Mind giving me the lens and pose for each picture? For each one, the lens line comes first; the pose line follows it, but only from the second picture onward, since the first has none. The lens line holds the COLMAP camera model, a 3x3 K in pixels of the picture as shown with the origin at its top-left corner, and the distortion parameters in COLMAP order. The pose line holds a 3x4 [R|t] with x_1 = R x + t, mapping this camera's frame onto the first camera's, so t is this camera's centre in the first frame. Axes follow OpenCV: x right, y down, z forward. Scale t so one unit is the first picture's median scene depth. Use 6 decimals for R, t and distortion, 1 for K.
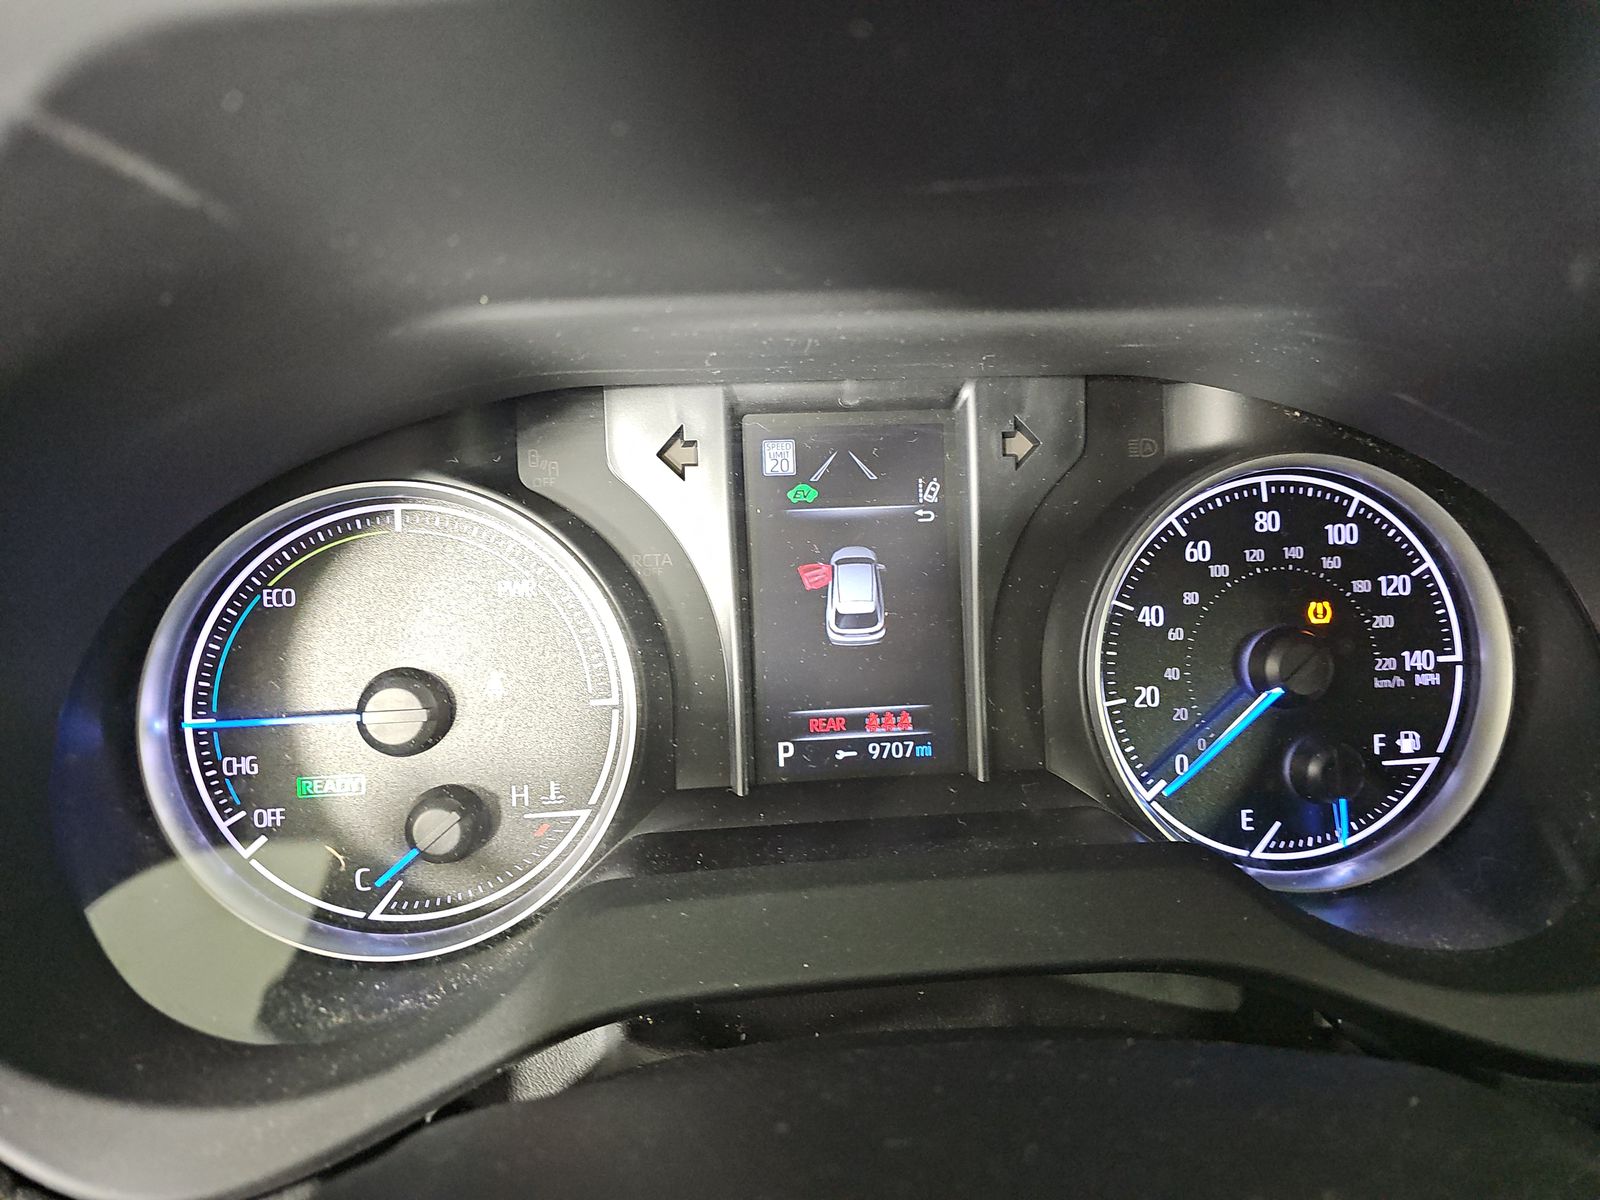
lens RADIAL K [[1080.8, 0, 824.1], [0, 1080.8, 587.0], [0, 0, 1]] dist [0.031248, -0.047306]
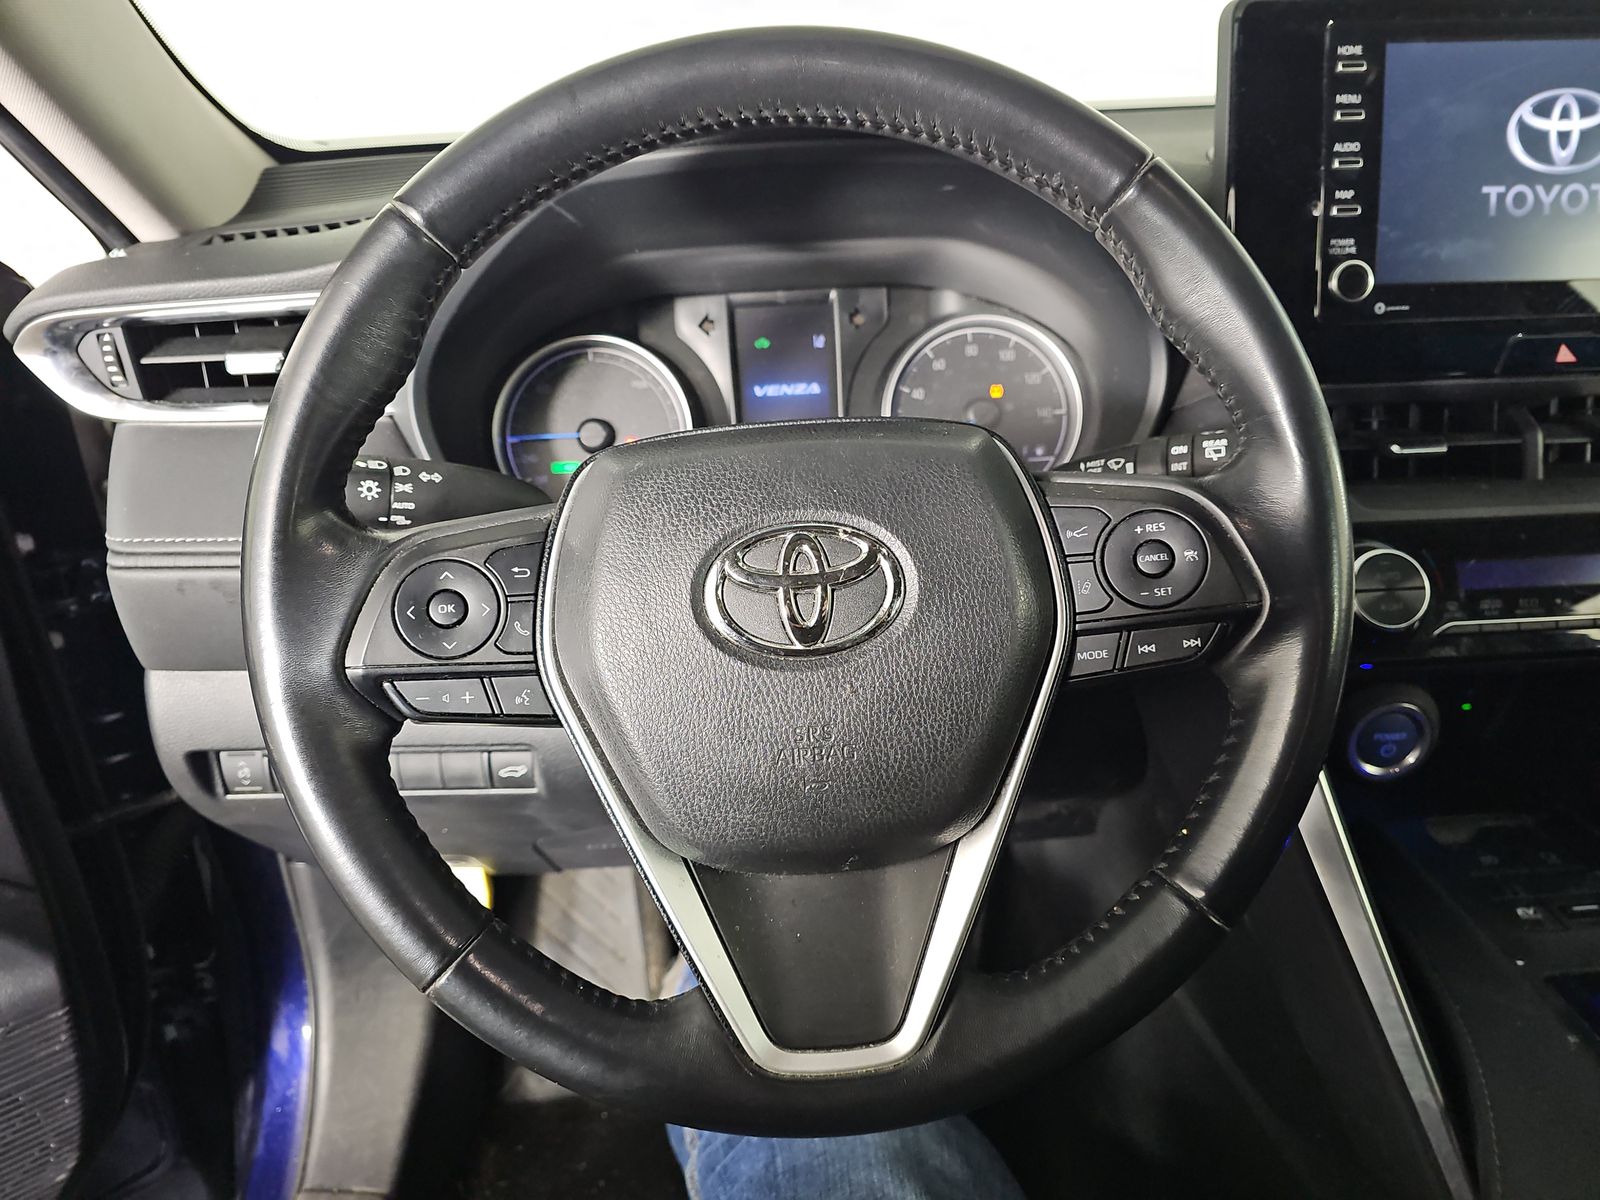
lens RADIAL K [[1062.9, 0, 800.0], [0, 1062.9, 600.0], [0, 0, 1]] dist [0.031843, -0.062911]
pose [[0.996170, -0.012041, -0.086606, 0.252702], [0.012807, 0.999884, 0.008298, 0.444914], [0.086496, -0.009375, 0.996208, -1.251772]]
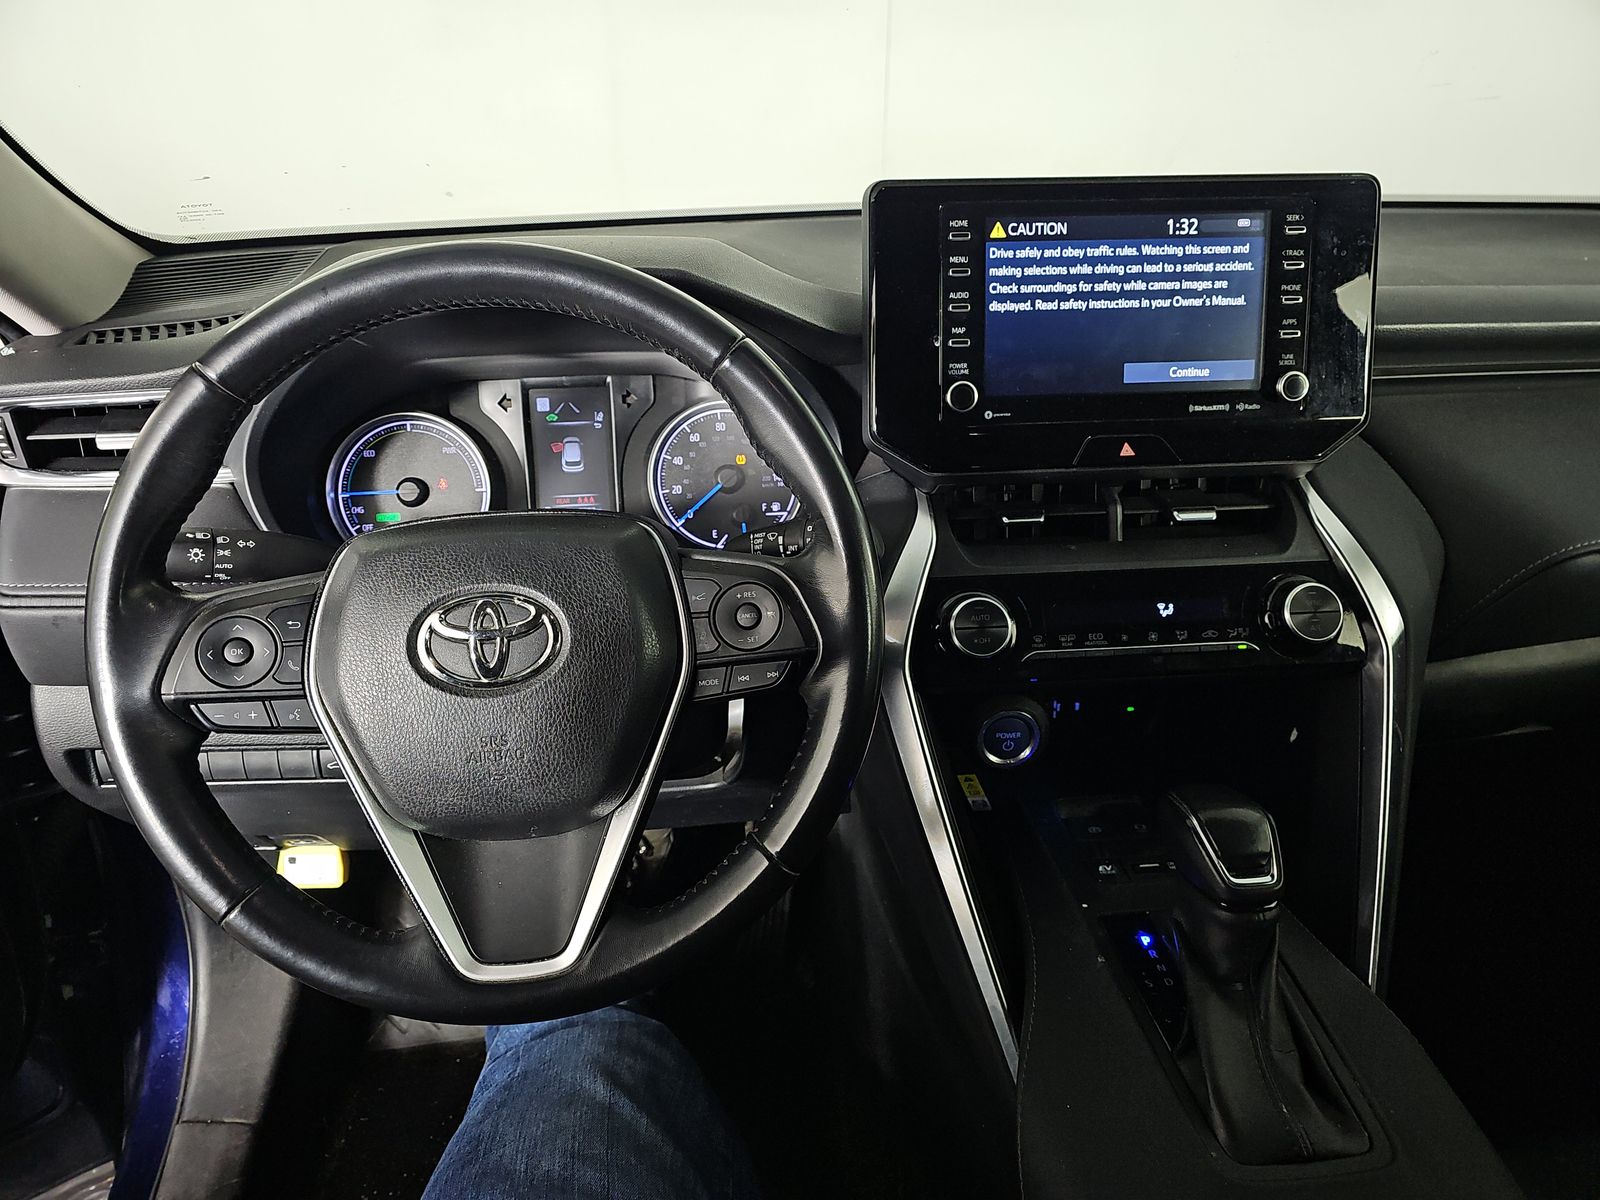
lens RADIAL K [[1080.8, 0, 824.1], [0, 1080.8, 587.0], [0, 0, 1]] dist [0.031248, -0.047306]
pose [[0.999293, -0.008257, -0.036686, 0.803747], [0.008749, 0.999873, 0.013285, 0.329616], [0.036572, -0.013596, 0.999239, -1.829756]]
